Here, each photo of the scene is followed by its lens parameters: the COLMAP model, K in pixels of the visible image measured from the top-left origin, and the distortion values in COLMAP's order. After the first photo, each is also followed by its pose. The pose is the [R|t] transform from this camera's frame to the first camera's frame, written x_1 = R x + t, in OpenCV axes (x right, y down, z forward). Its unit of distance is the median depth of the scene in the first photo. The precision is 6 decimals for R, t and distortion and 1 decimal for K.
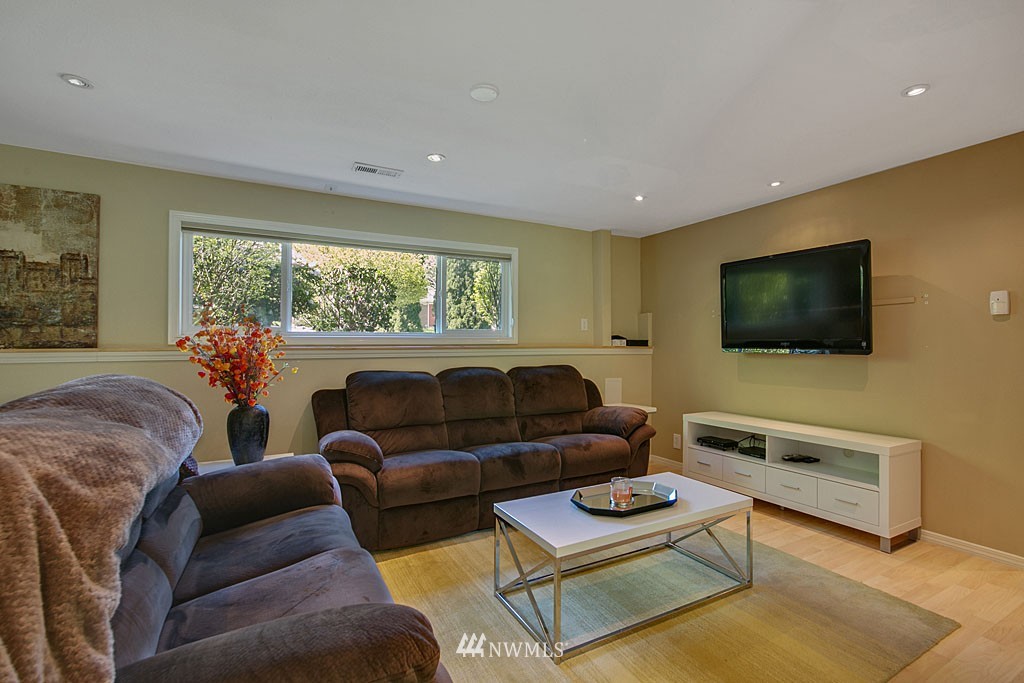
lens RADIAL K [[472.1, 0, 512.0], [0, 472.1, 341.5], [0, 0, 1]] dist [0.001738, 0.000630]
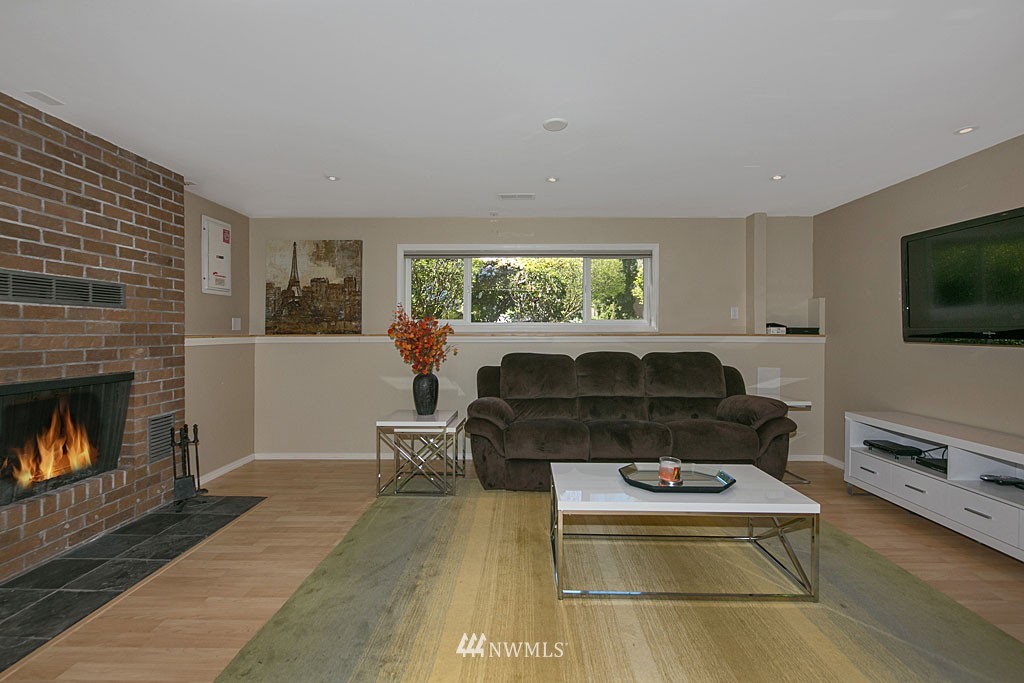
lens RADIAL K [[414.9, 0, 512.0], [0, 414.9, 329.3], [0, 0, 1]] dist [0.016911, 0.000141]
pose [[0.871407, -0.002027, -0.490557, 0.240478], [0.001723, 0.999998, -0.001072, -0.000541], [0.490558, 0.000089, 0.871409, 0.005078]]
